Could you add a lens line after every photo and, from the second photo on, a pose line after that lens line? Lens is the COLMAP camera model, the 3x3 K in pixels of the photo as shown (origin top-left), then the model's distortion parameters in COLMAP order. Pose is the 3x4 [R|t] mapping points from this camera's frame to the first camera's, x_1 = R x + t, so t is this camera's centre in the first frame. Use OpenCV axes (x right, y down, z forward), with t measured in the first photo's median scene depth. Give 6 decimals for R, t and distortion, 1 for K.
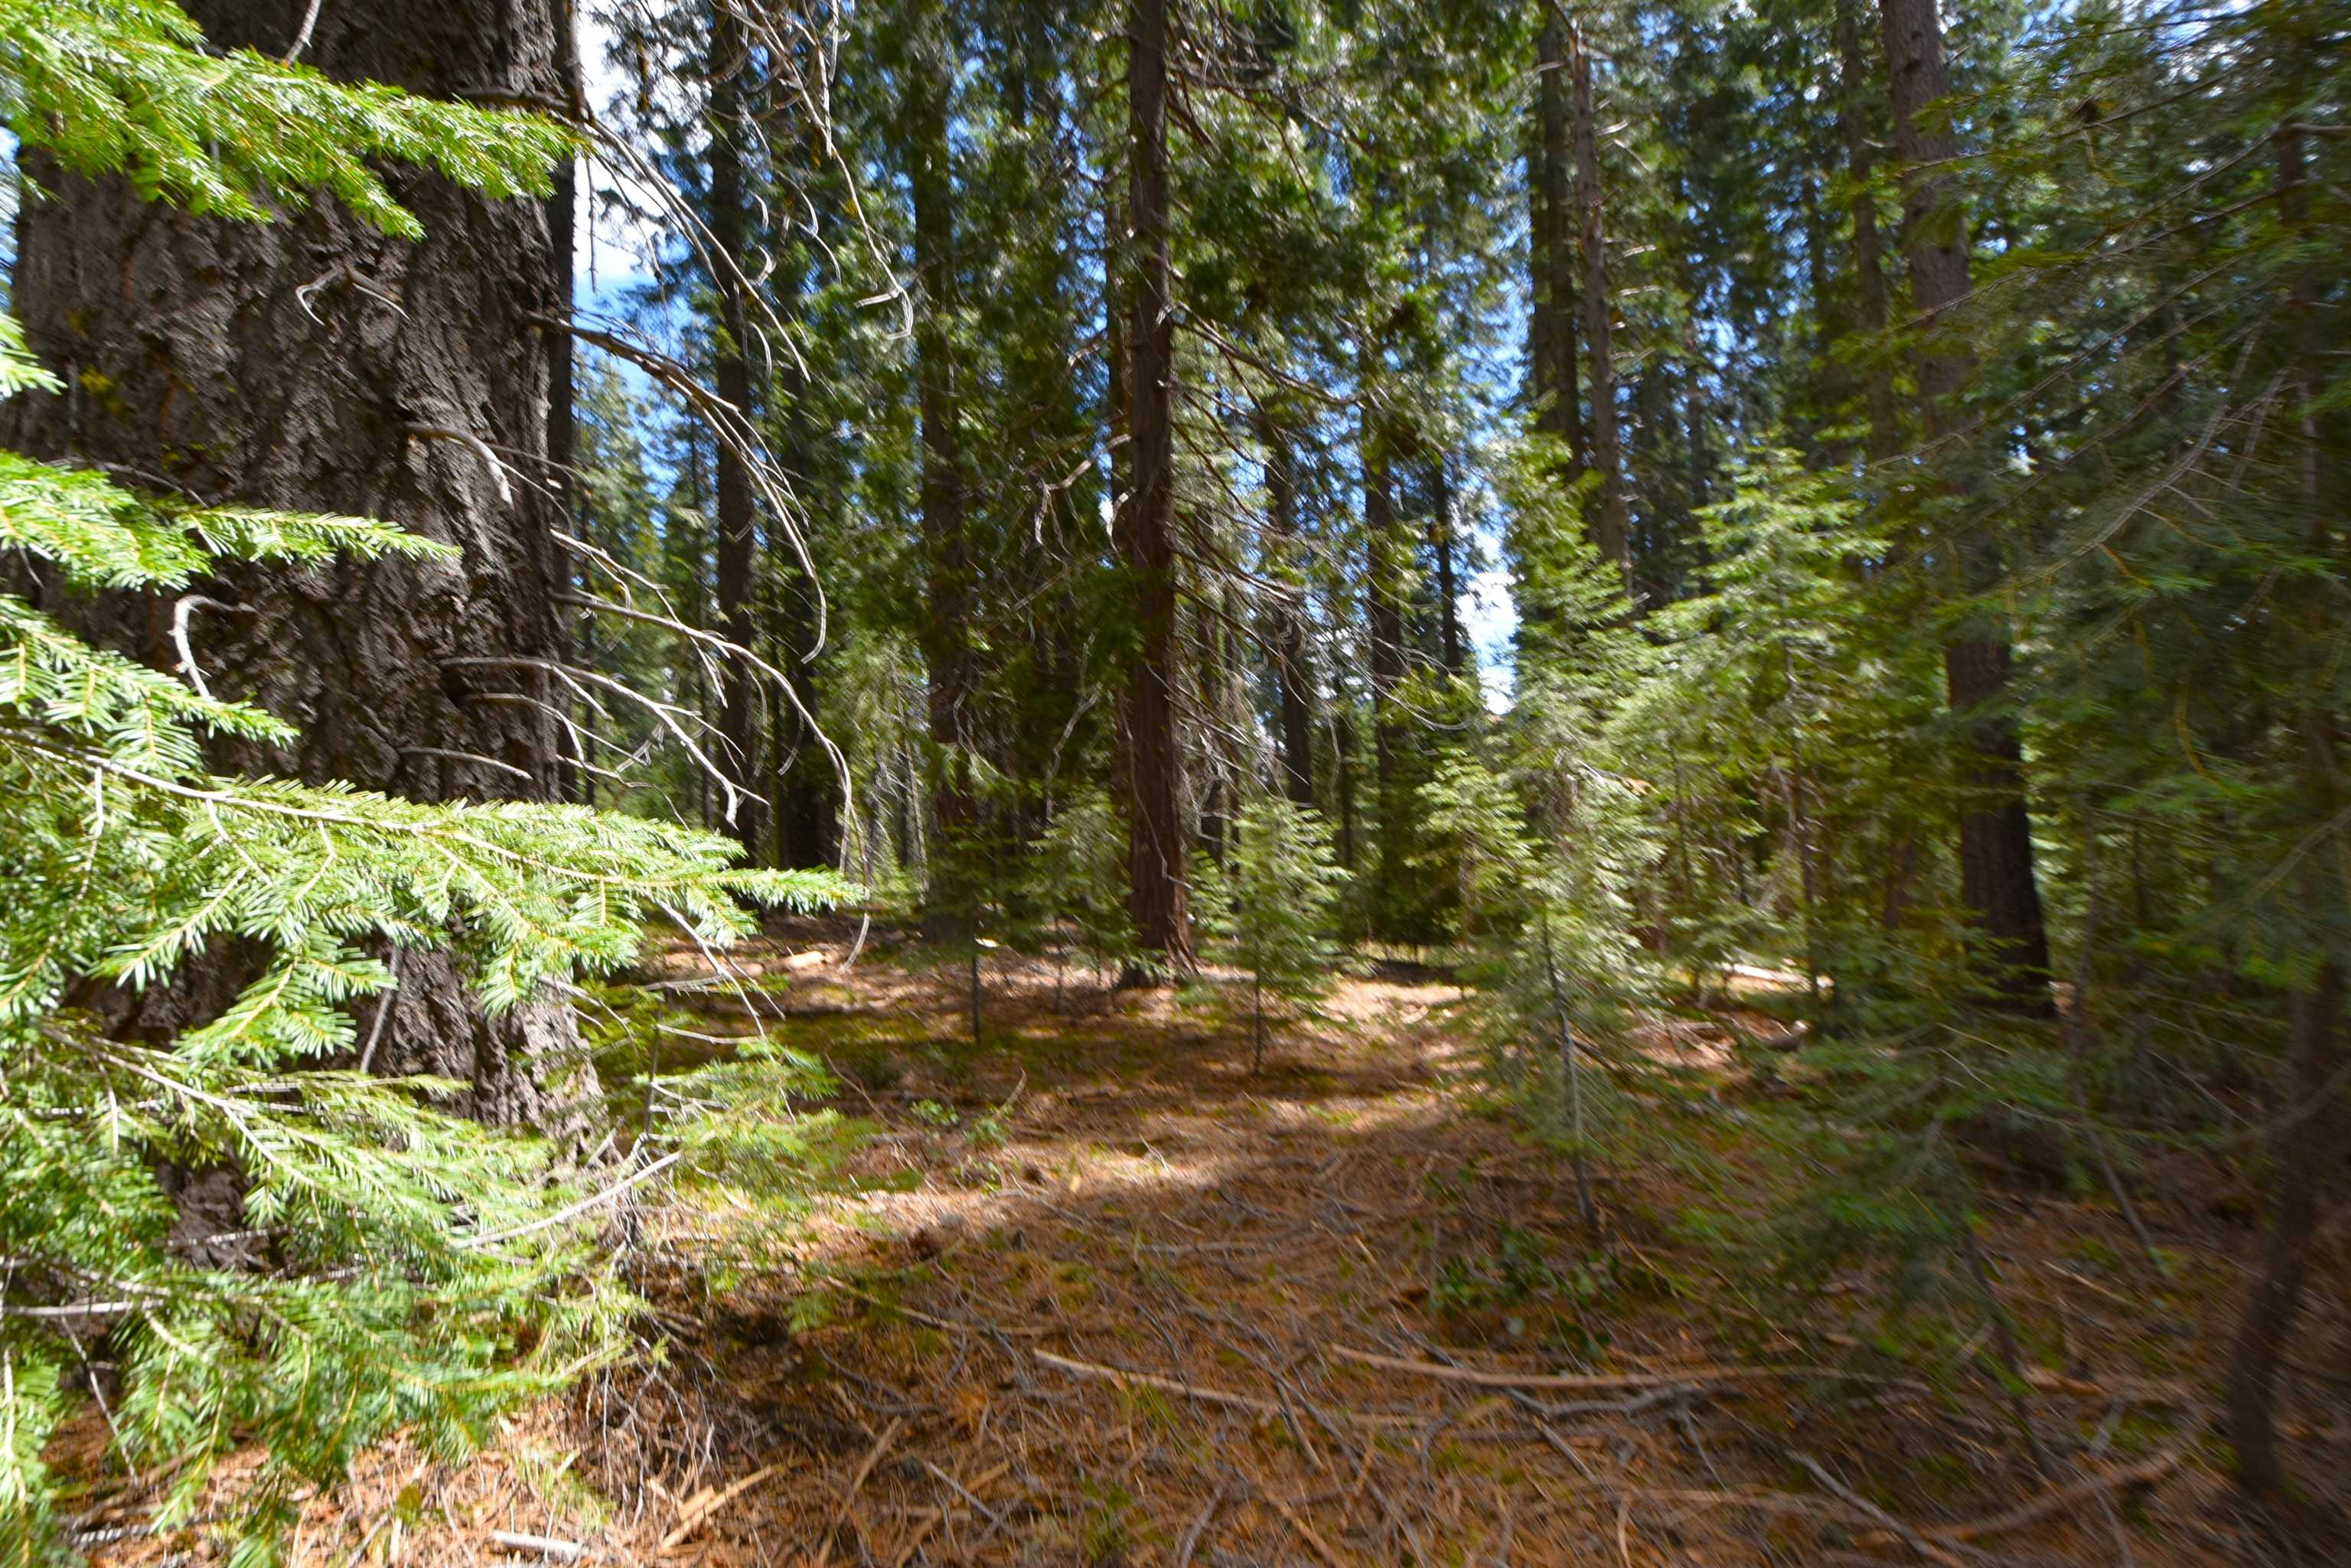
lens RADIAL K [[1023.6, 0, 1157.5], [0, 1023.6, 782.5], [0, 0, 1]] dist [0.002671, -0.003331]
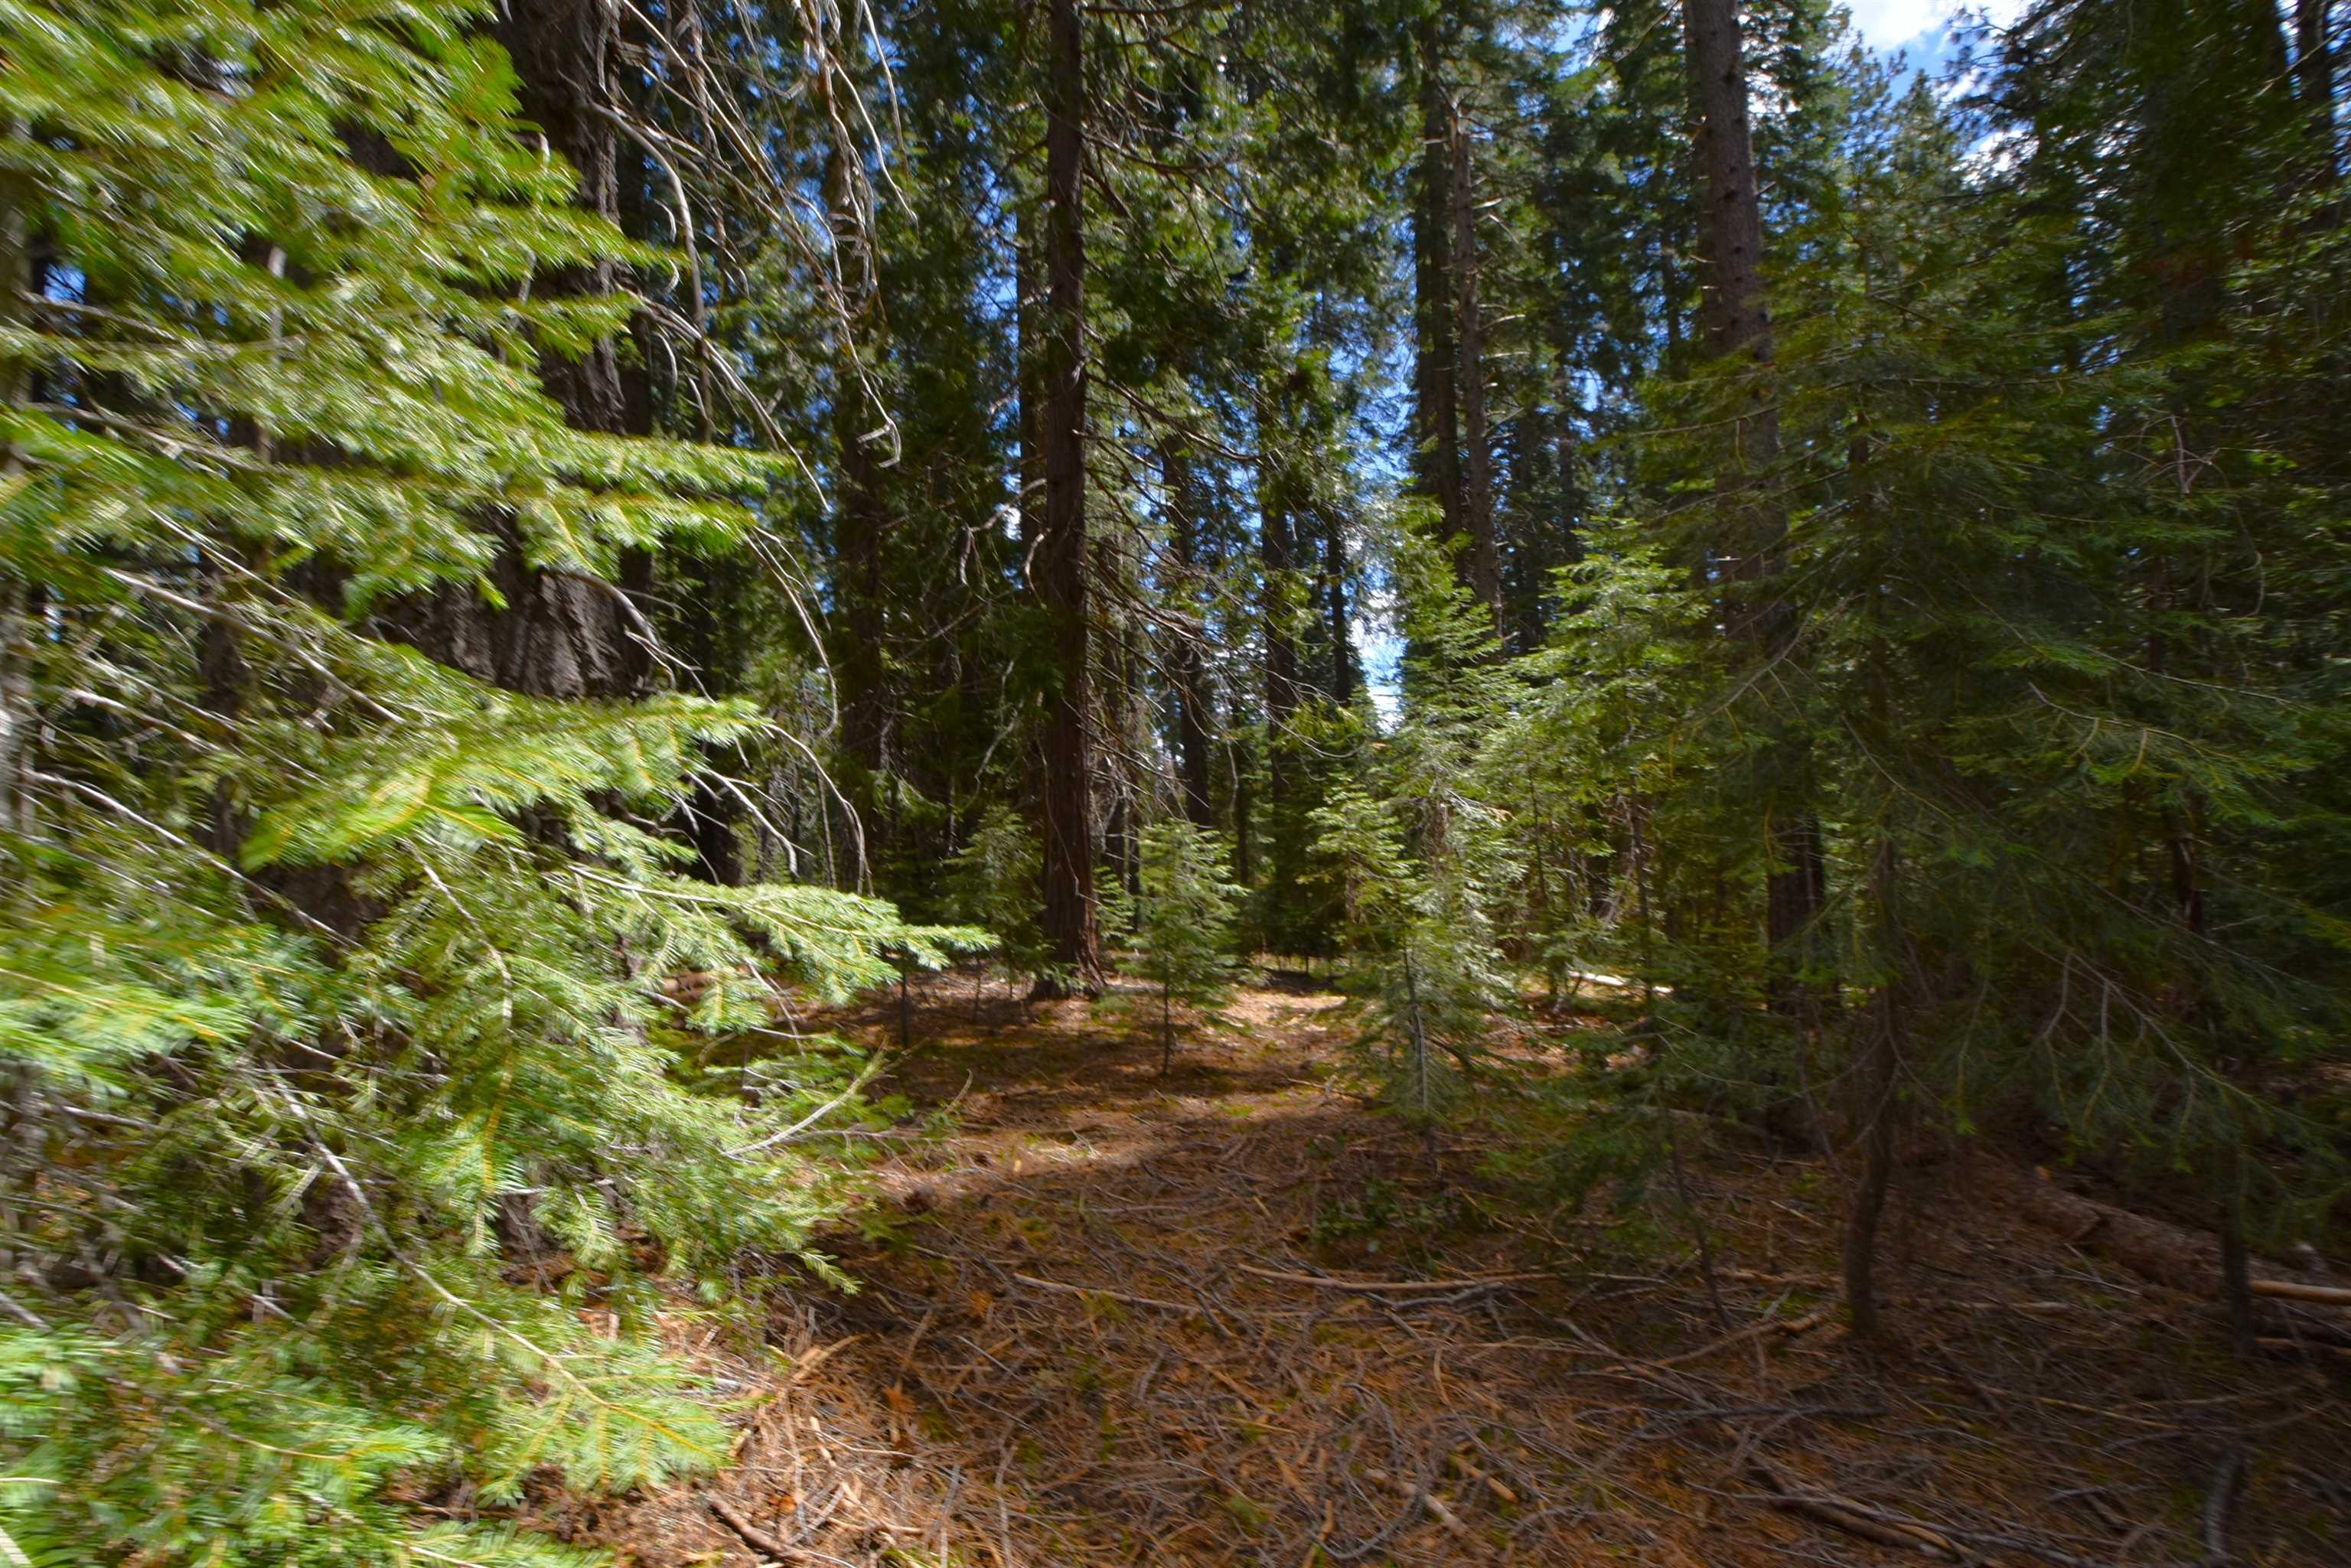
lens RADIAL K [[1023.6, 0, 1147.1], [0, 1023.6, 766.7], [0, 0, 1]] dist [0.002671, -0.003331]
pose [[0.995796, 0.011995, 0.090814, -0.017186], [-0.009674, 0.999616, -0.025964, -0.013905], [-0.091090, 0.024977, 0.995529, -0.074223]]
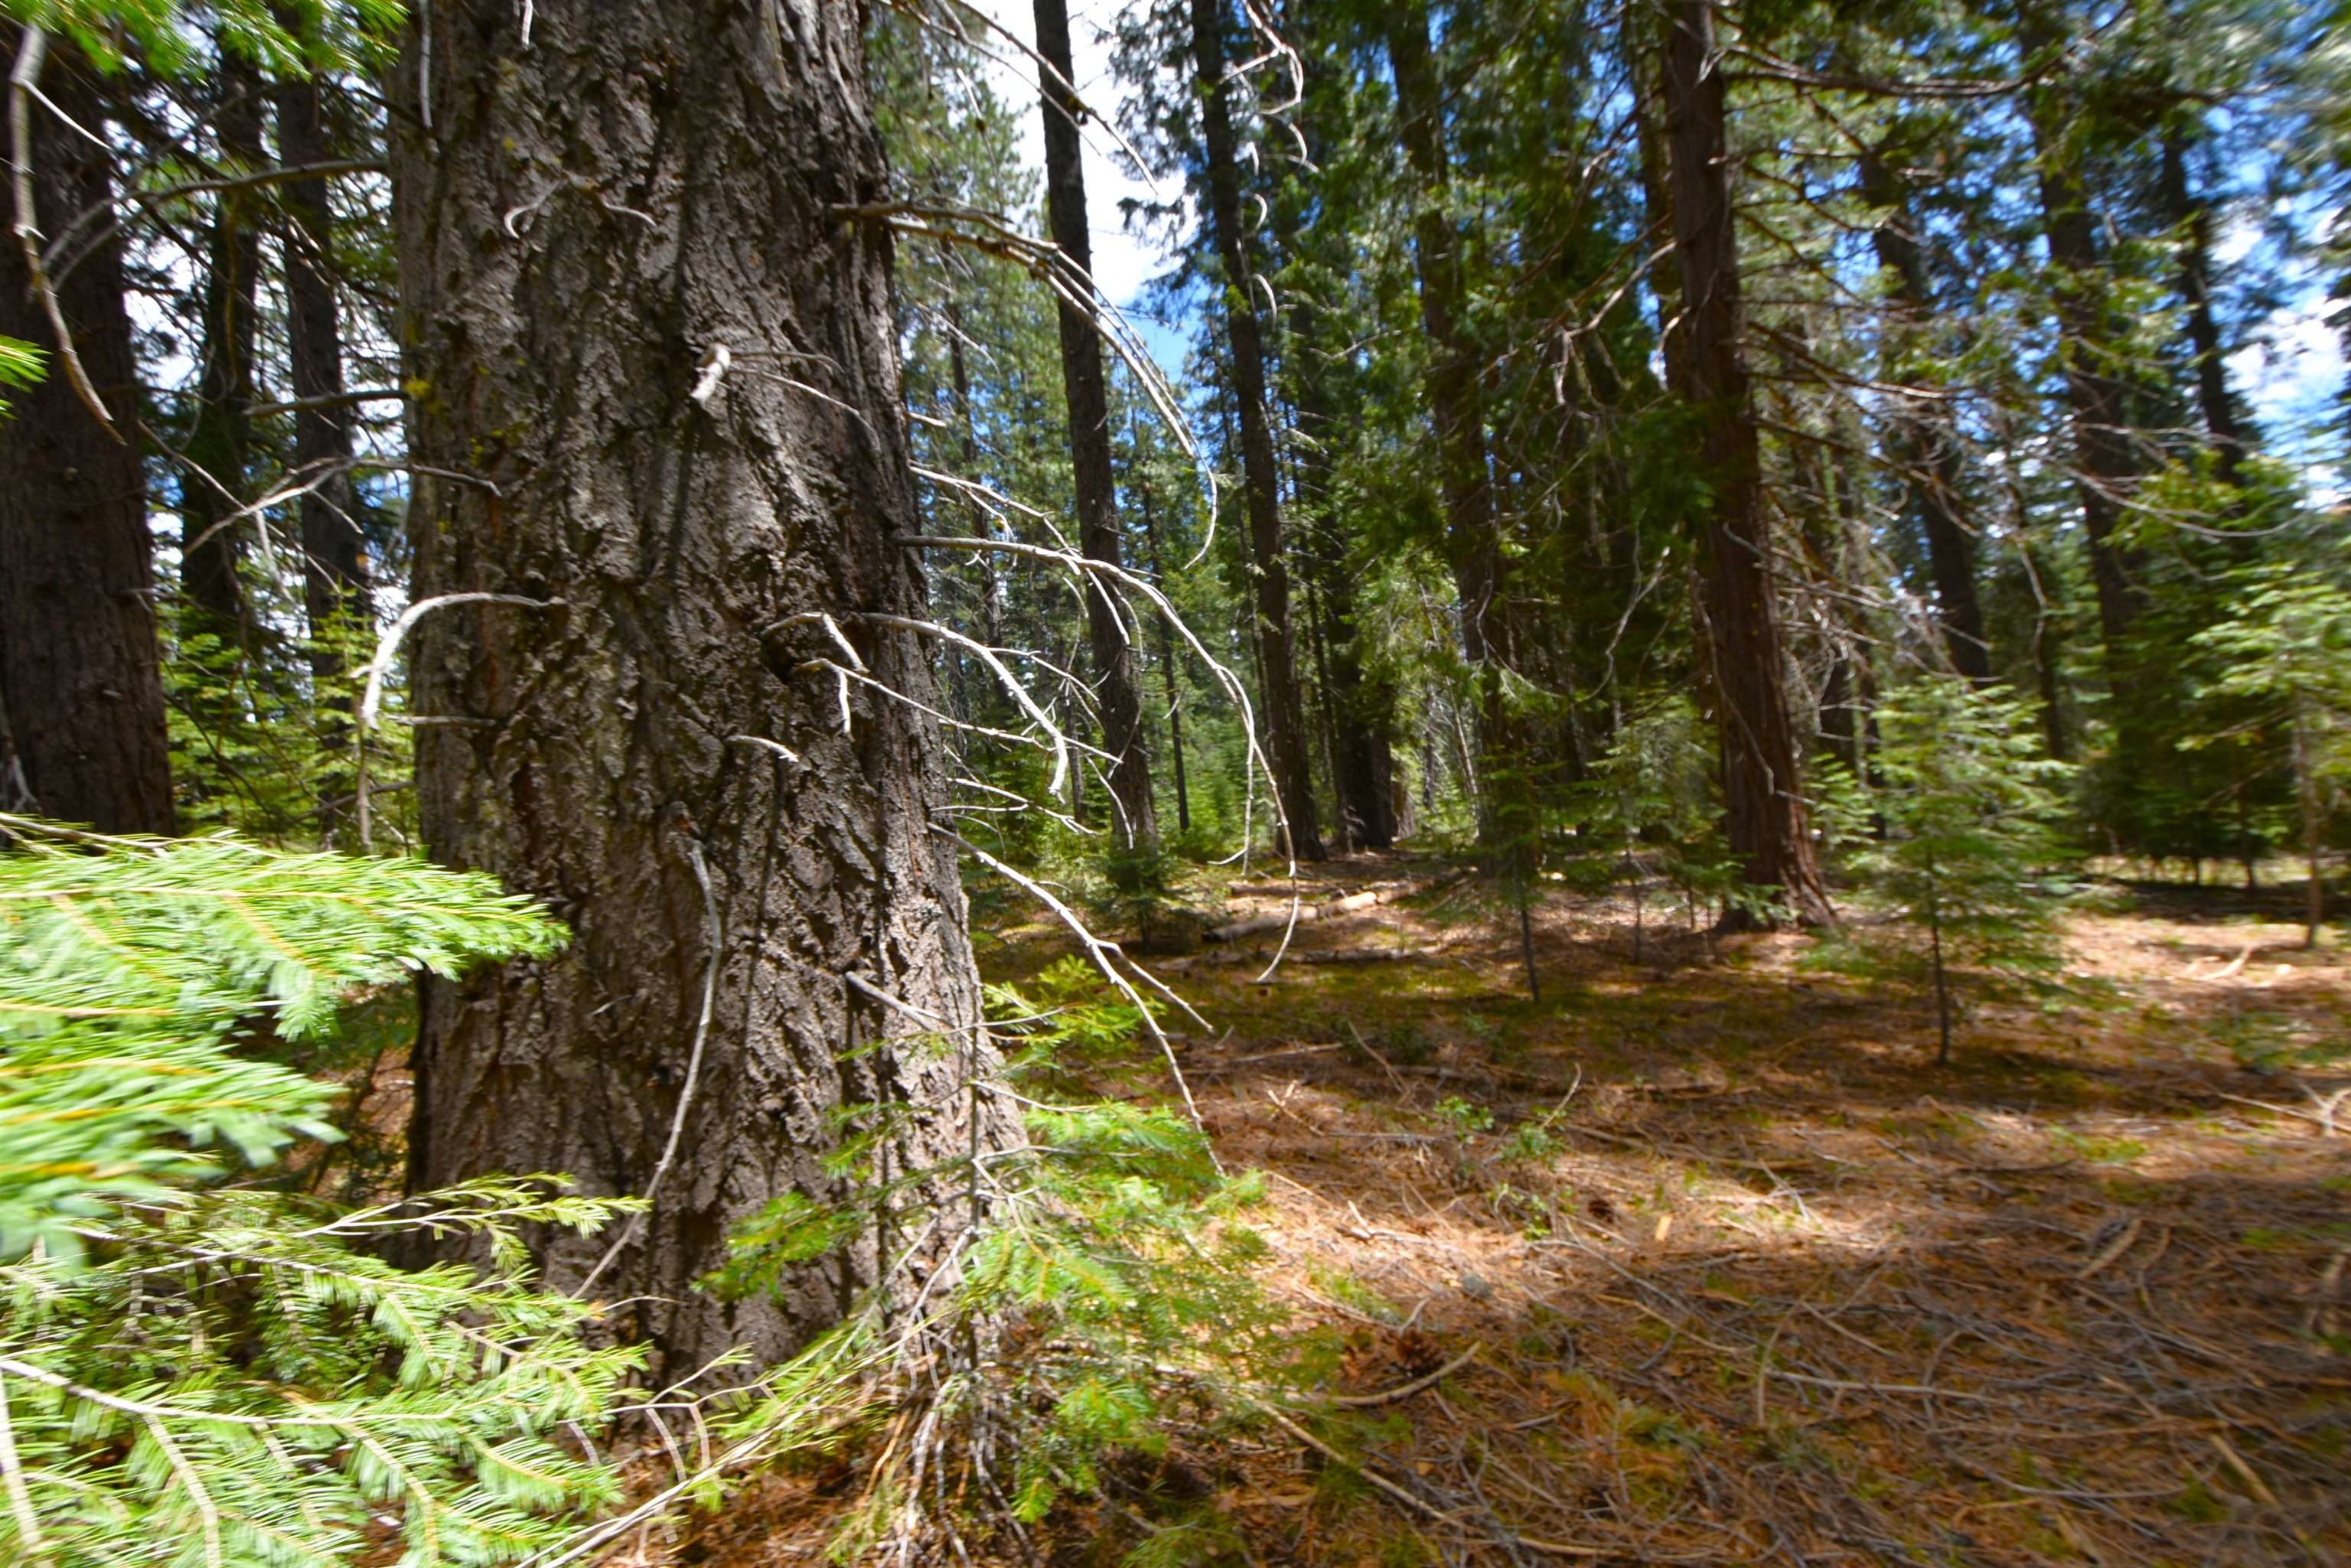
lens RADIAL K [[1023.6, 0, 1172.0], [0, 1023.6, 786.1], [0, 0, 1]] dist [0.002671, -0.003331]
pose [[0.862482, -0.074474, -0.500578, 0.002974], [0.110572, 0.992947, 0.042785, 0.002258], [0.493861, -0.092251, 0.864633, 0.084563]]
